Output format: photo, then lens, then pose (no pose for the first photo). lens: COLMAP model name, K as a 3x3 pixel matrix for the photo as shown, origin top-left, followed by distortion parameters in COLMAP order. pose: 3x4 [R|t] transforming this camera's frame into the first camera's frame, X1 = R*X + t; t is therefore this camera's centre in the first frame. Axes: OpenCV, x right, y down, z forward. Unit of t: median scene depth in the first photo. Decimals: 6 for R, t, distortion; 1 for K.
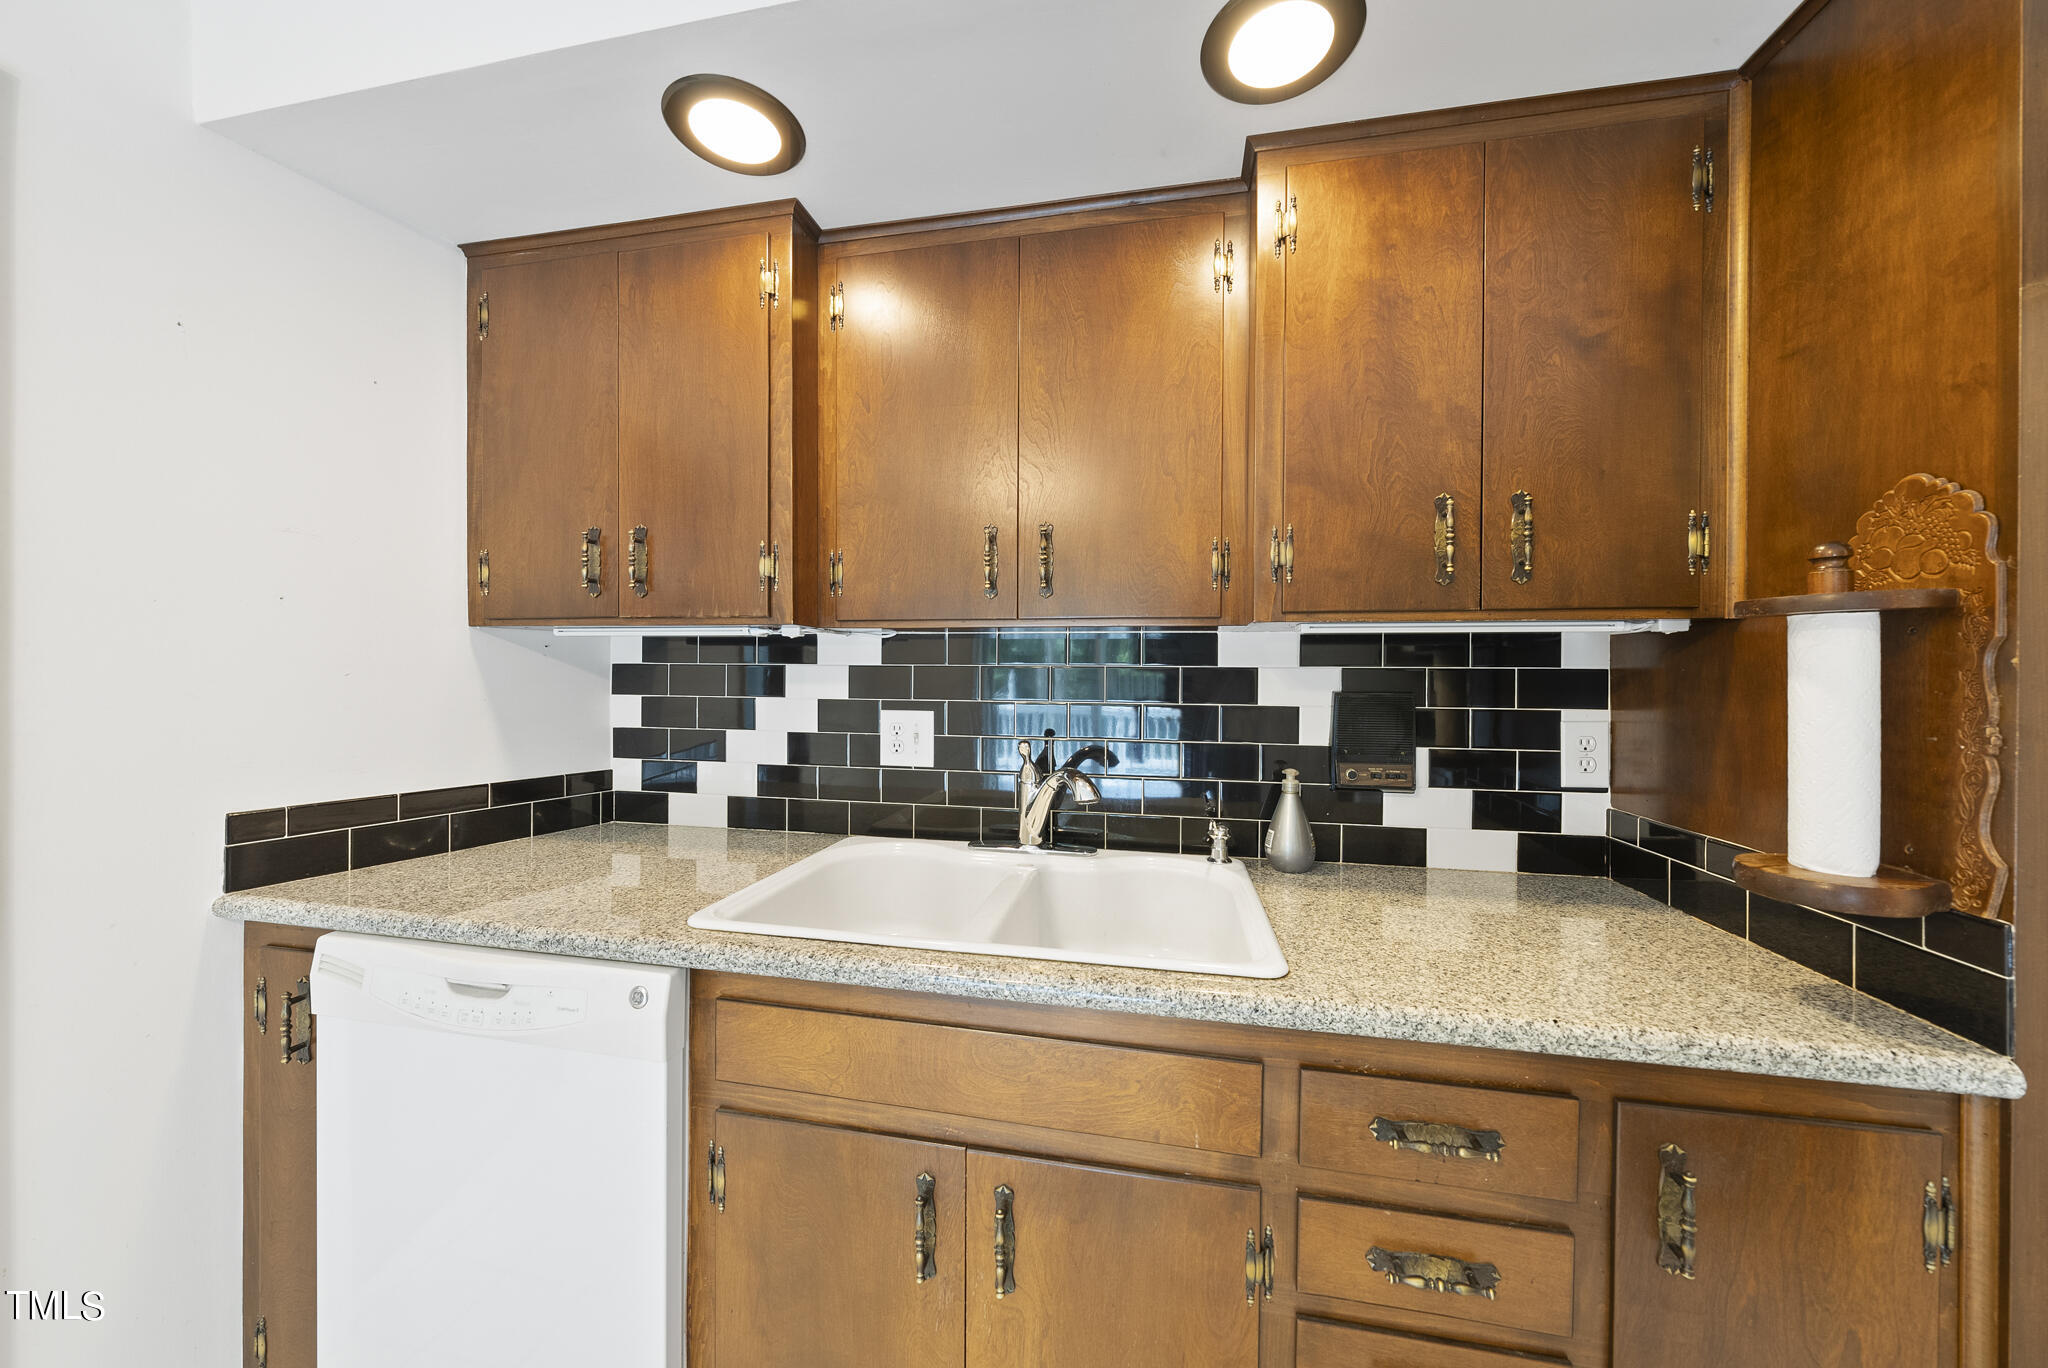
lens RADIAL K [[706.1, 0, 1020.7], [0, 706.1, 677.0], [0, 0, 1]] dist [-0.001787, 0.000057]
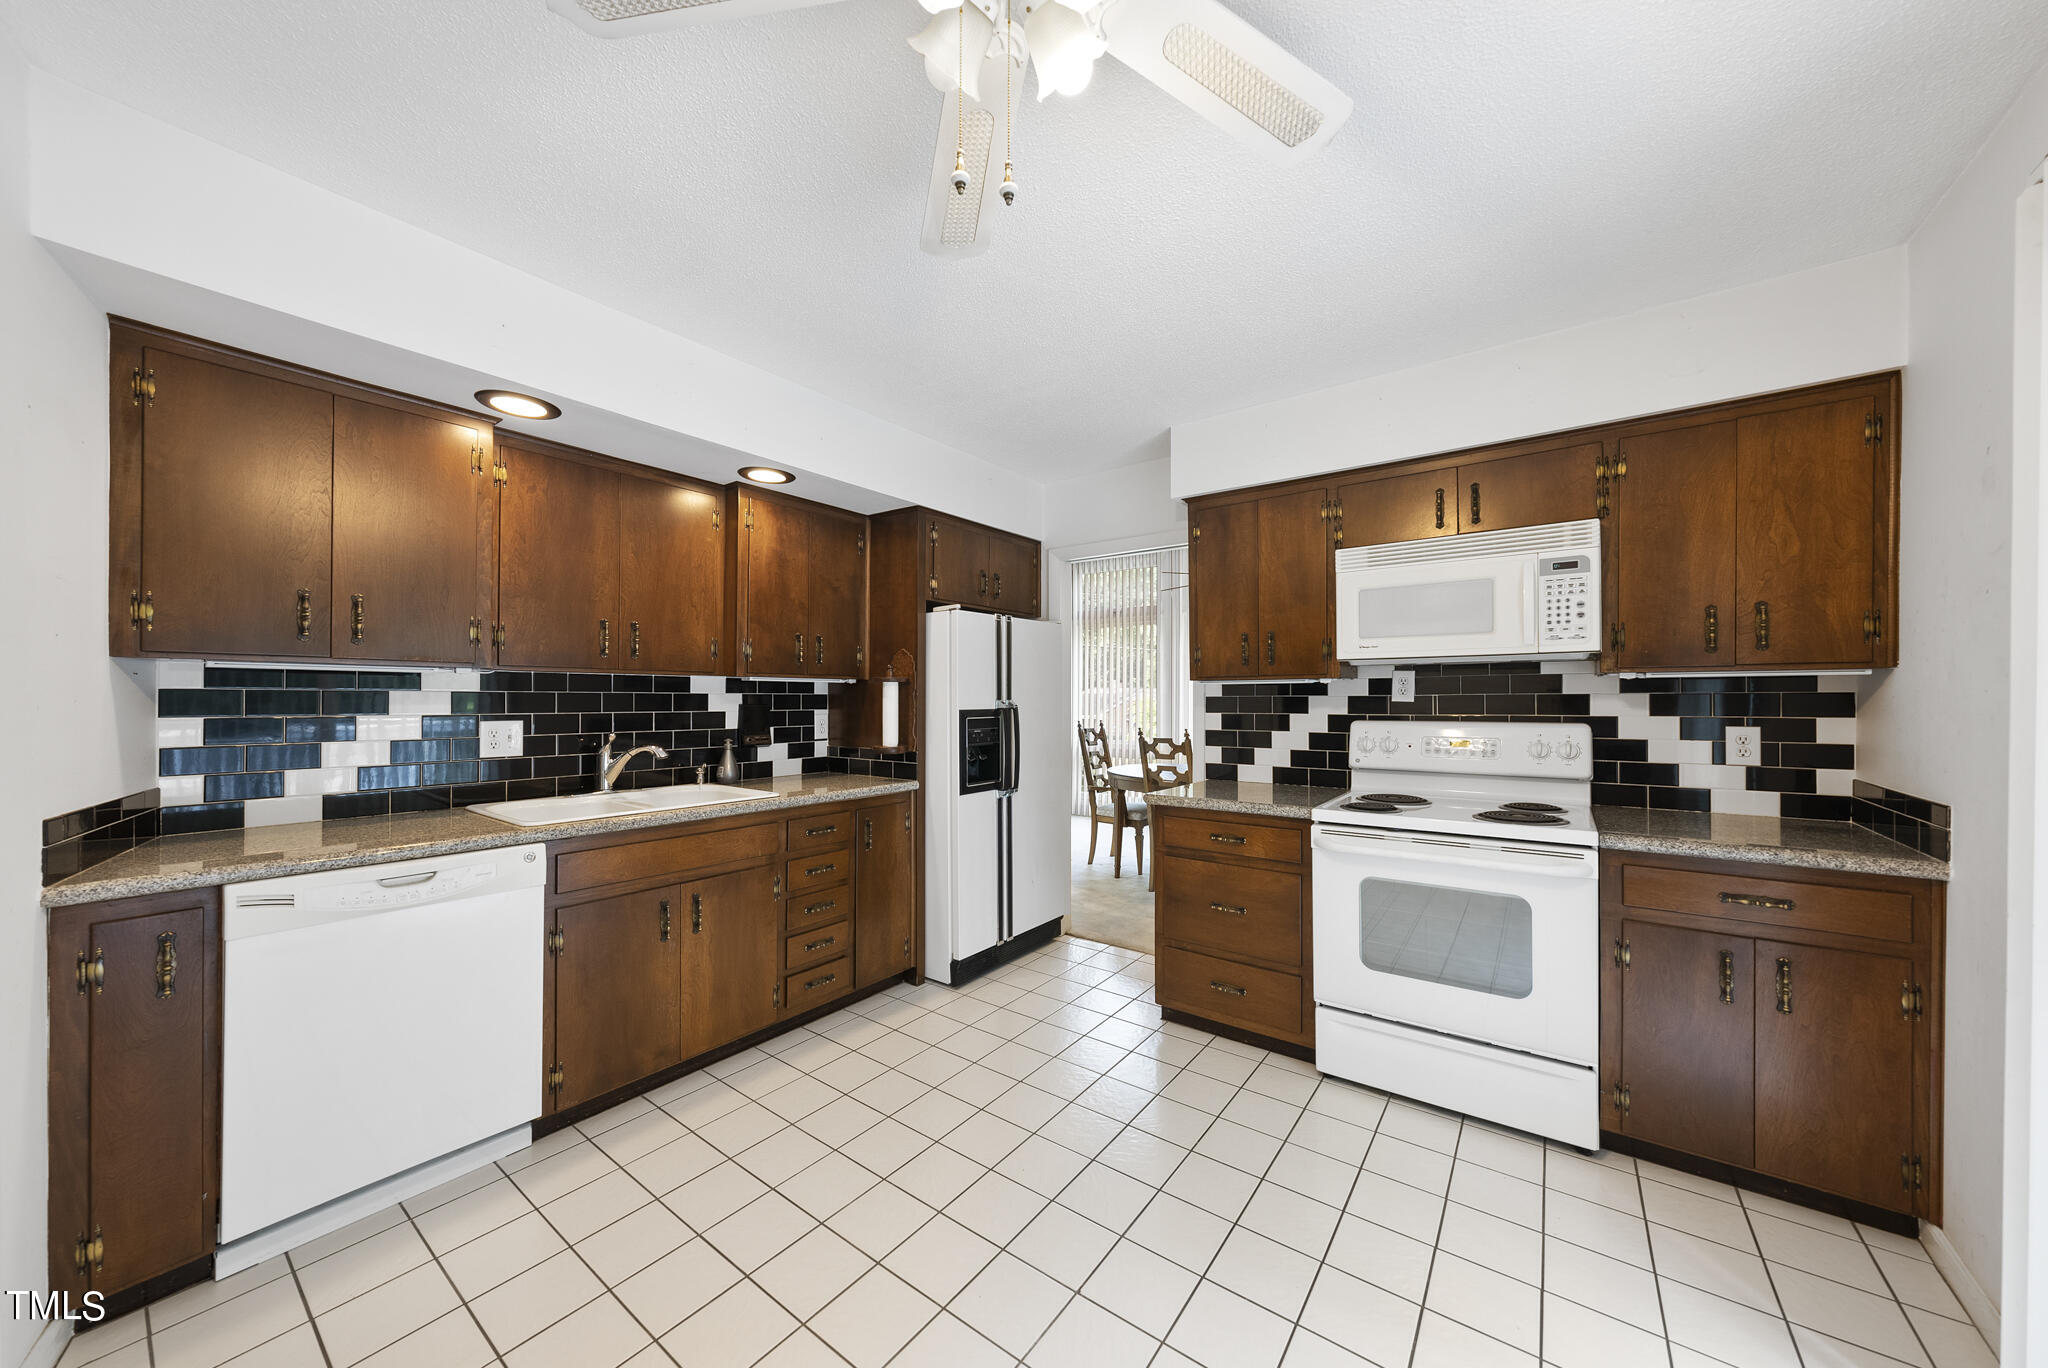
lens RADIAL K [[706.1, 0, 1026.4], [0, 706.1, 693.3], [0, 0, 1]] dist [-0.001787, 0.000057]
pose [[0.432302, -0.000138, 0.901729, -1.241387], [0.000222, 1.000000, 0.000047, -0.015613], [-0.901729, 0.000180, 0.432302, -0.833591]]
